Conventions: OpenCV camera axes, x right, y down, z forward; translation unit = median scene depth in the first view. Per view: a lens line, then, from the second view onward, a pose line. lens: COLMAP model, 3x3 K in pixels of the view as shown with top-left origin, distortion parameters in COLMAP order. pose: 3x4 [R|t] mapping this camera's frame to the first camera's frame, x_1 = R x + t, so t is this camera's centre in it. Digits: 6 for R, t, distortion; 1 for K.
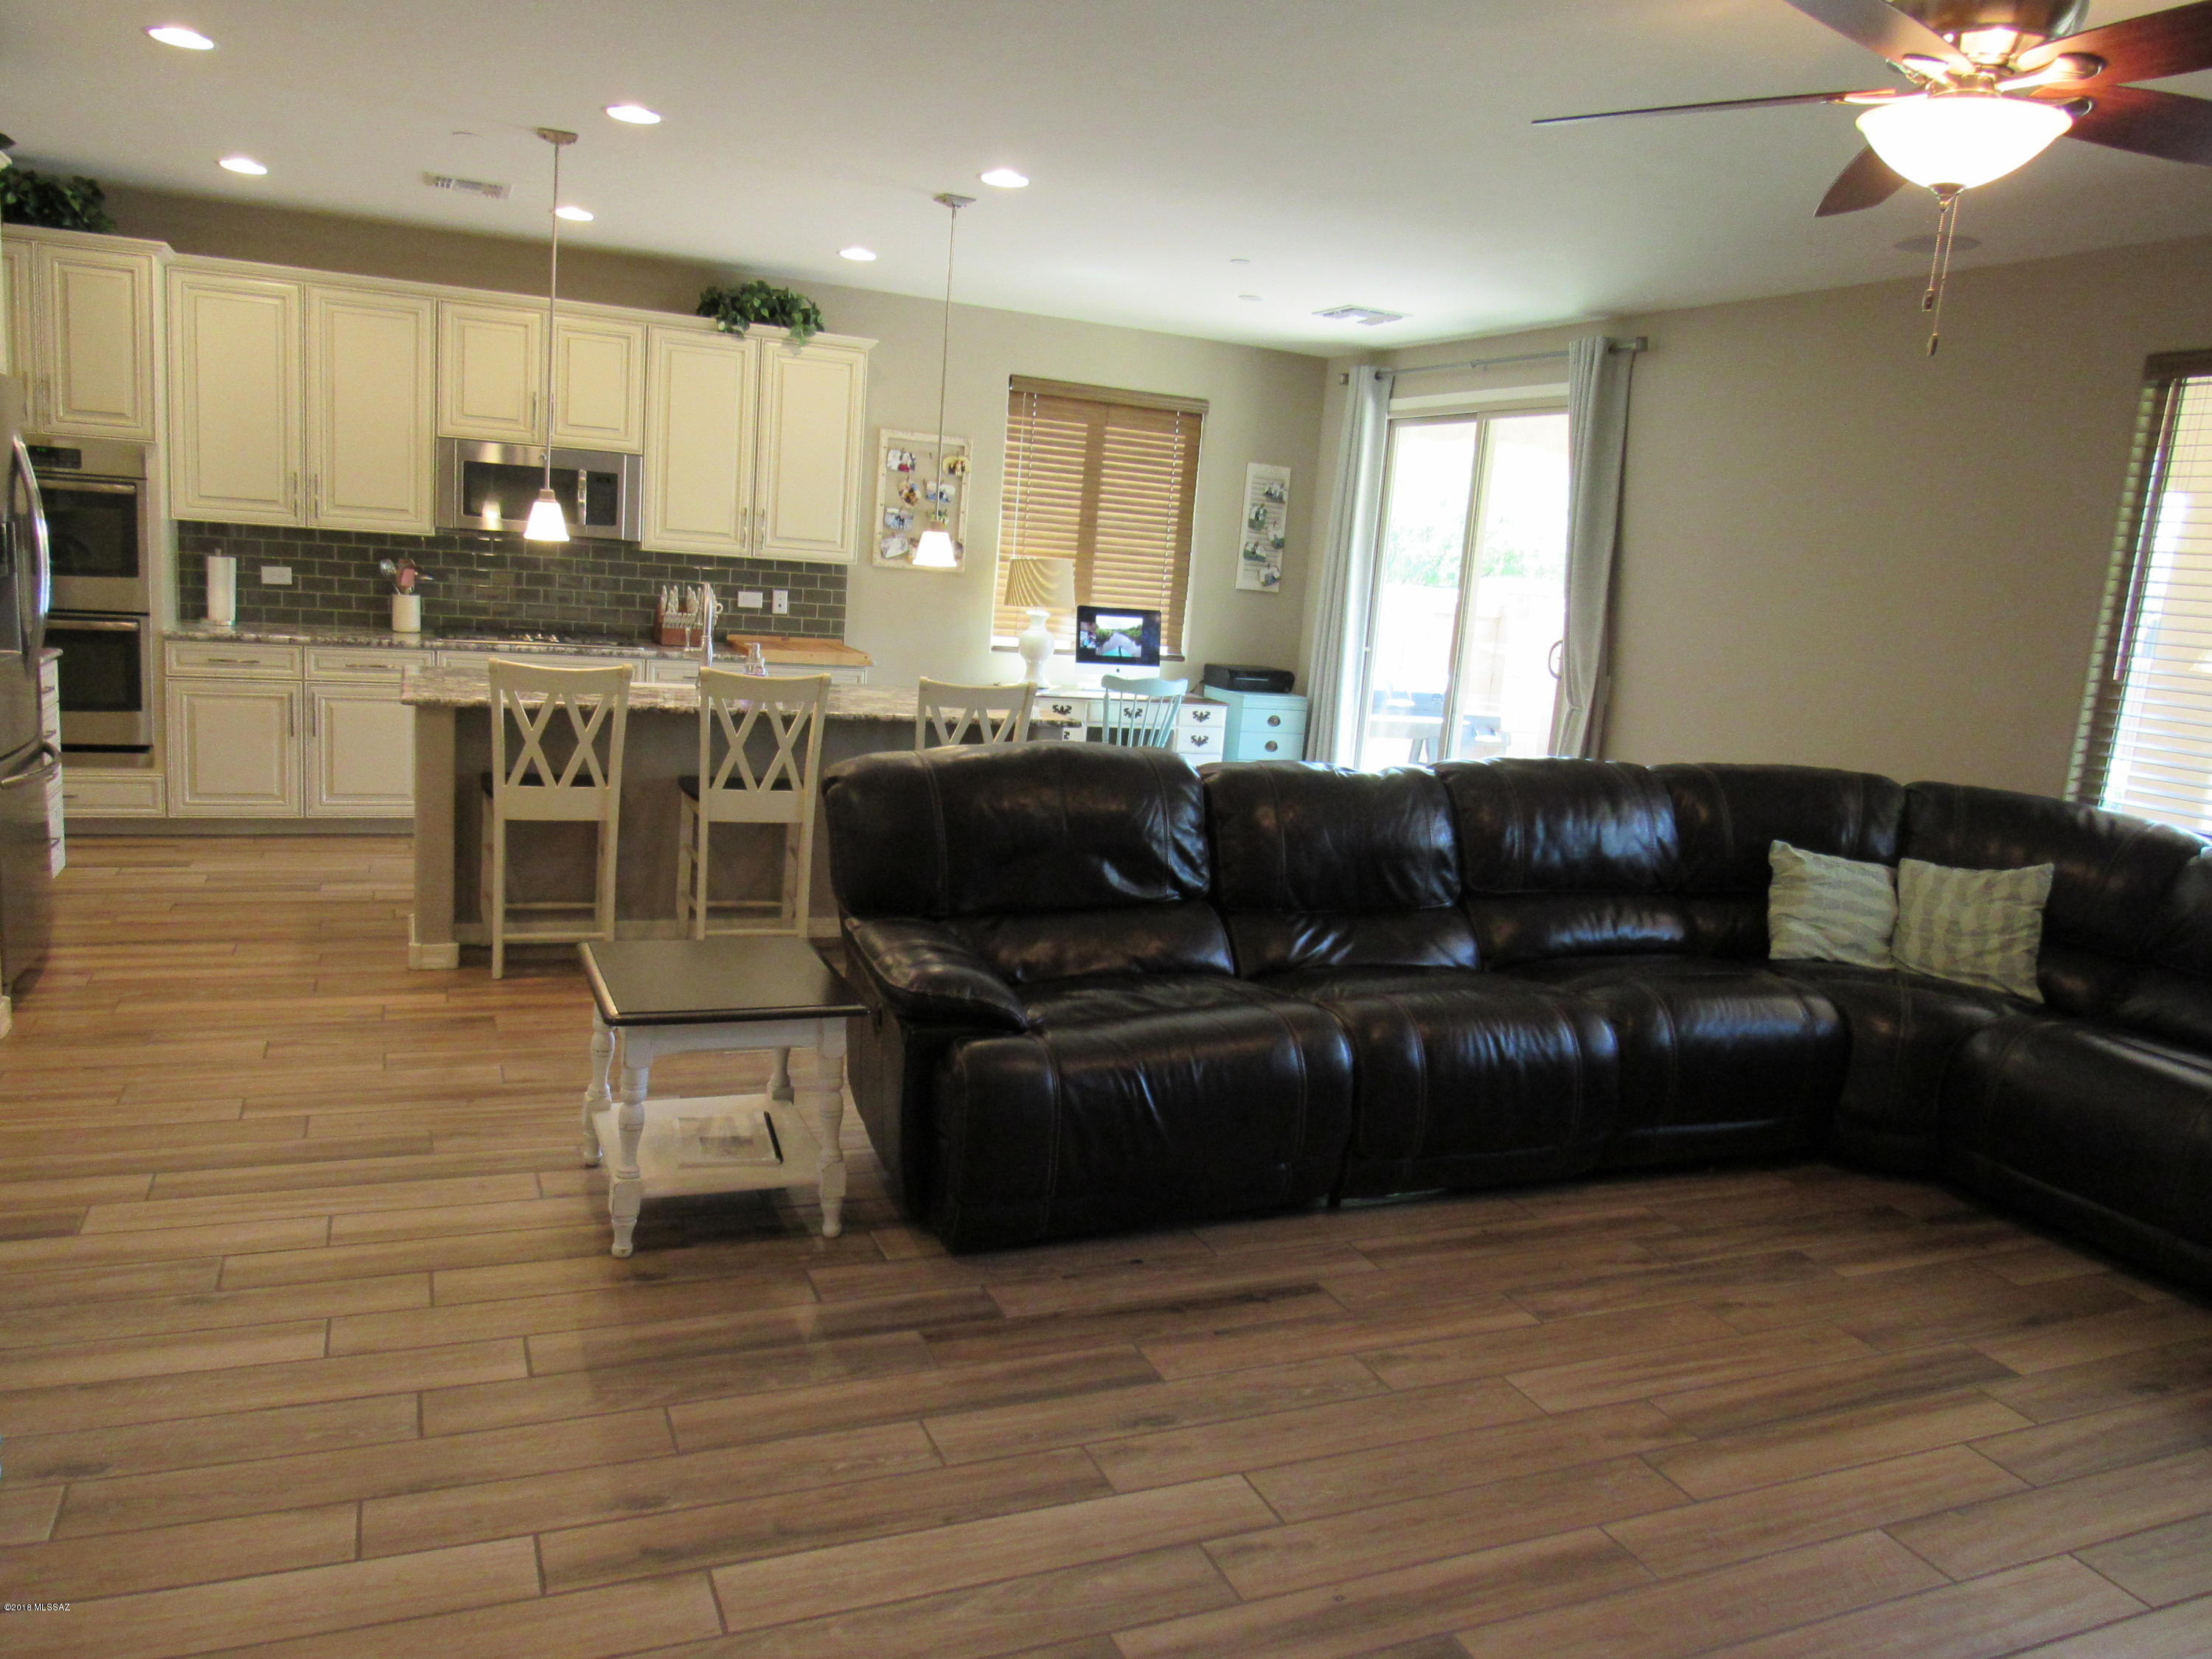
lens RADIAL K [[1592.4, 0, 1102.7], [0, 1592.4, 812.4], [0, 0, 1]] dist [-0.031558, 0.019033]
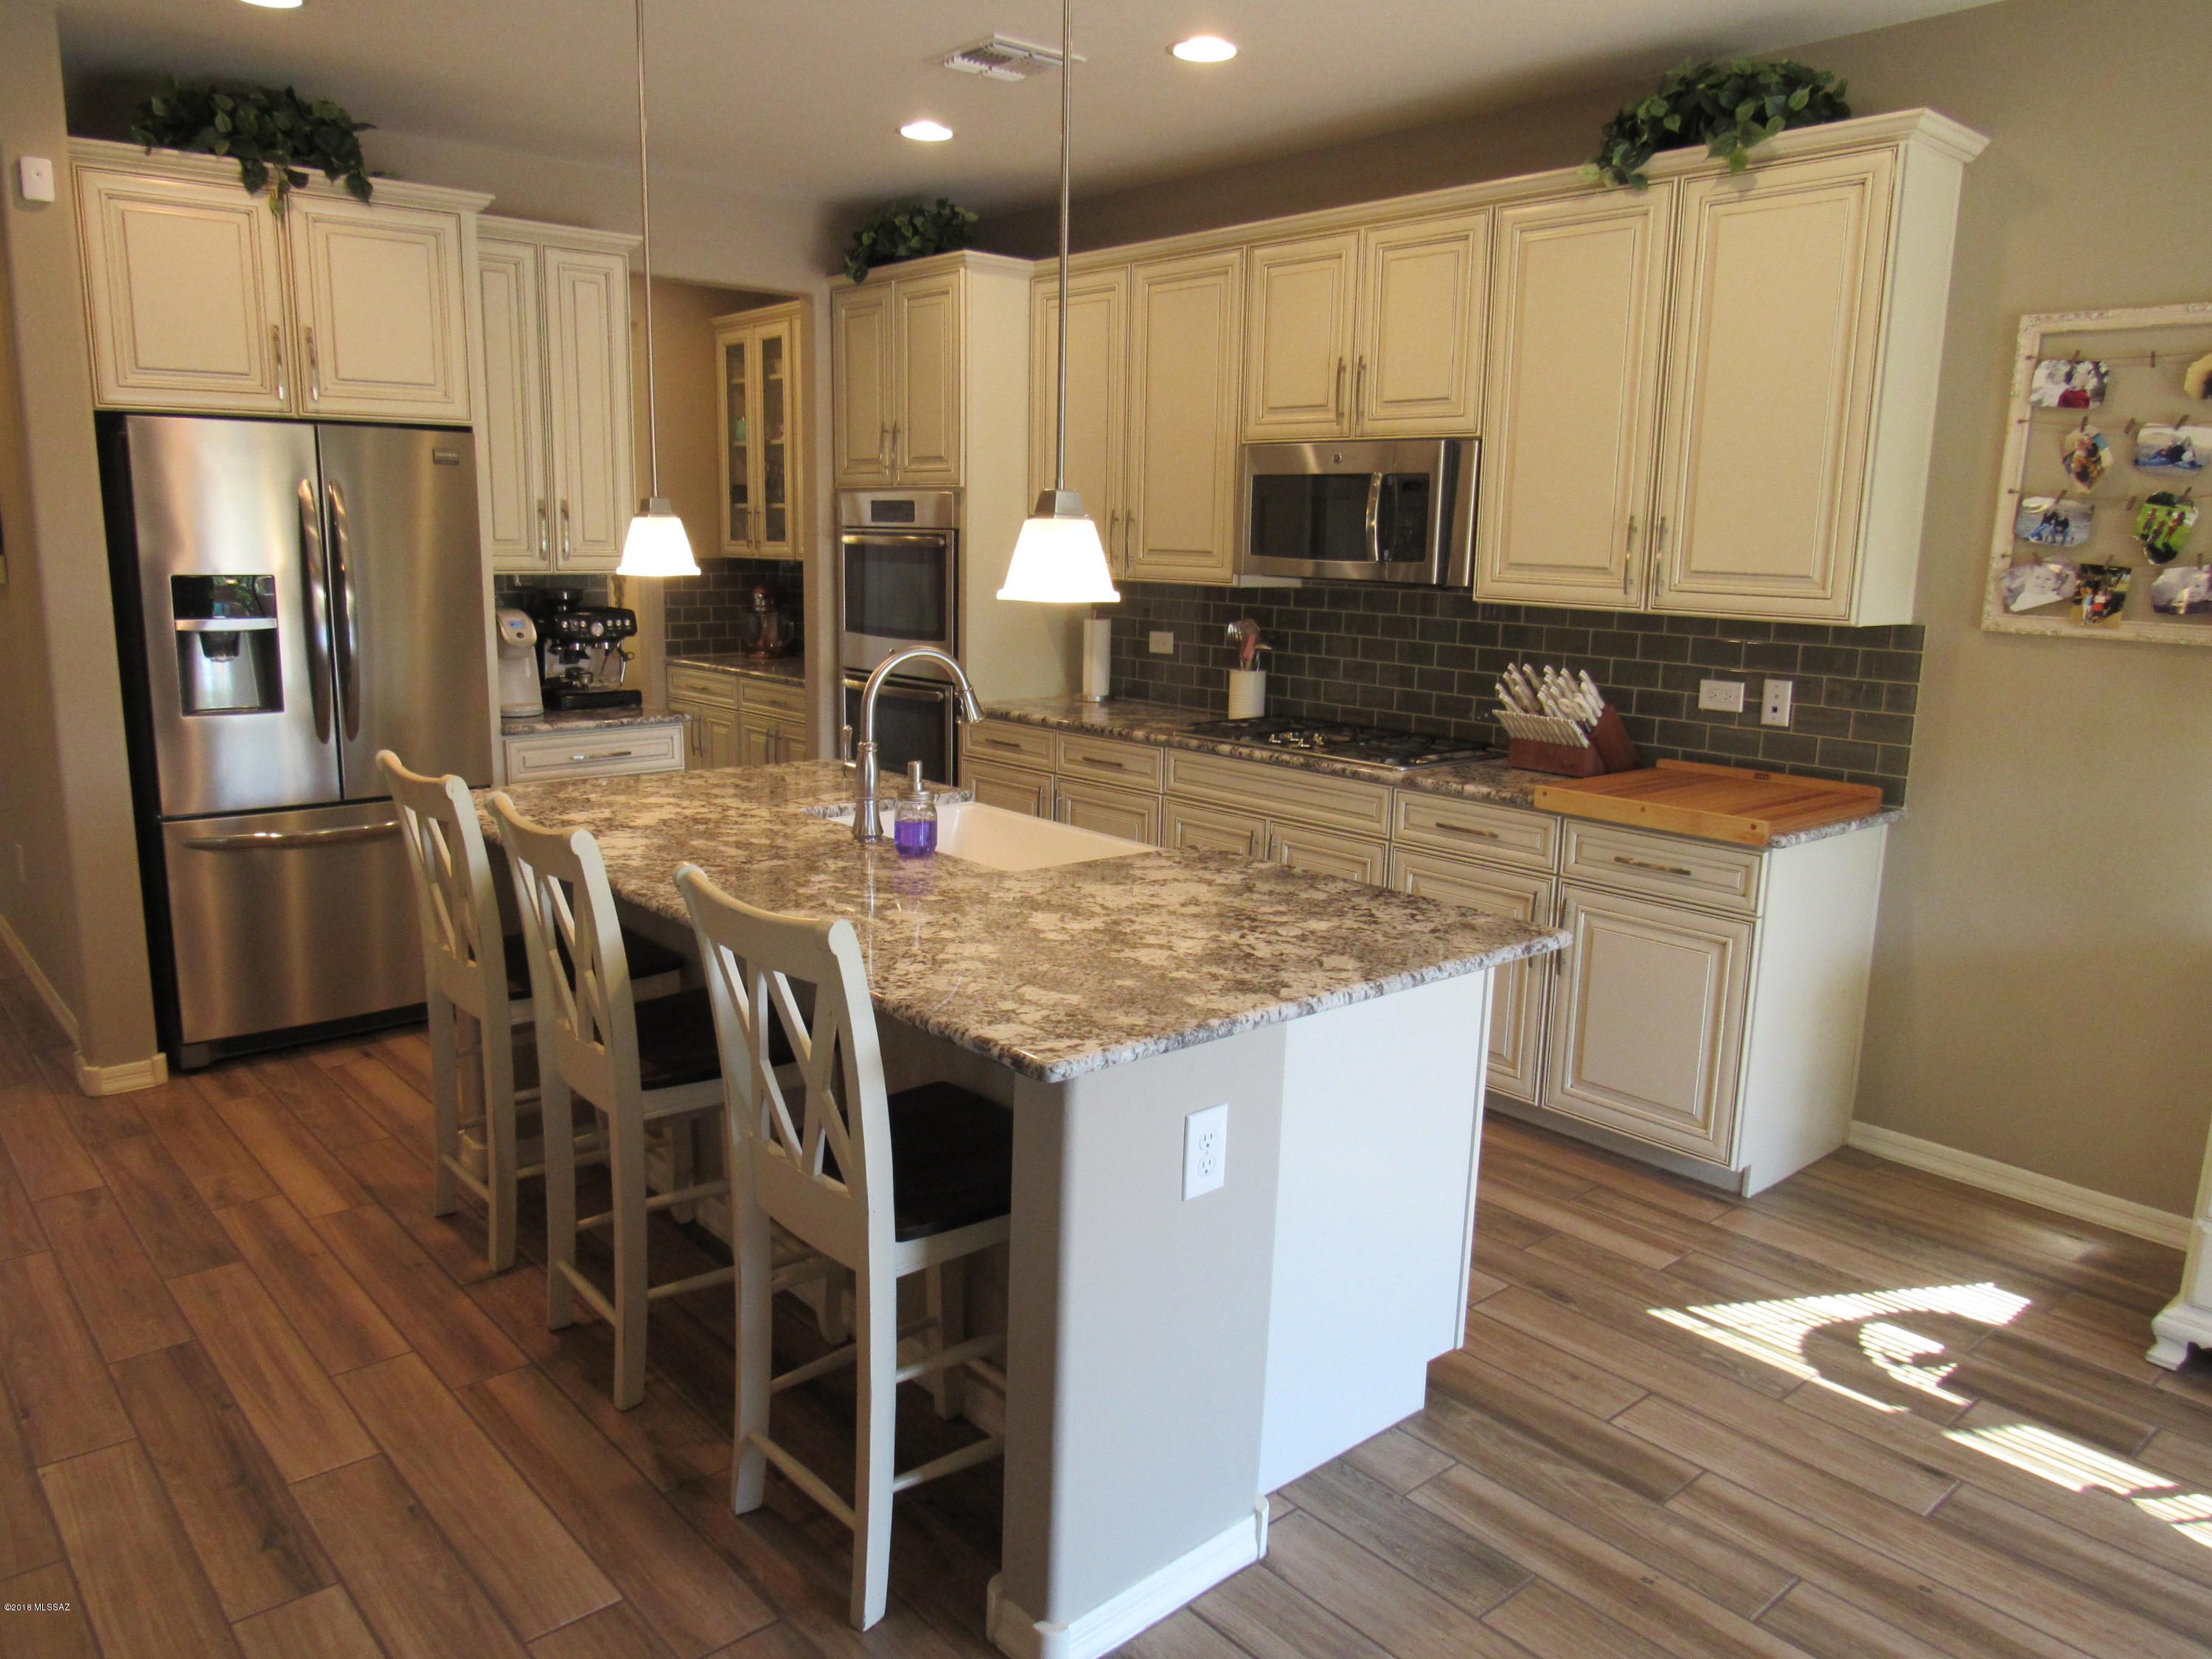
lens RADIAL K [[1592.4, 0, 1102.7], [0, 1592.4, 812.4], [0, 0, 1]] dist [-0.031558, 0.019033]
pose [[0.301874, 0.098807, -0.948214, 0.219928], [-0.154203, 0.986578, 0.053712, -0.097255], [0.940794, 0.130003, 0.313059, 0.684198]]
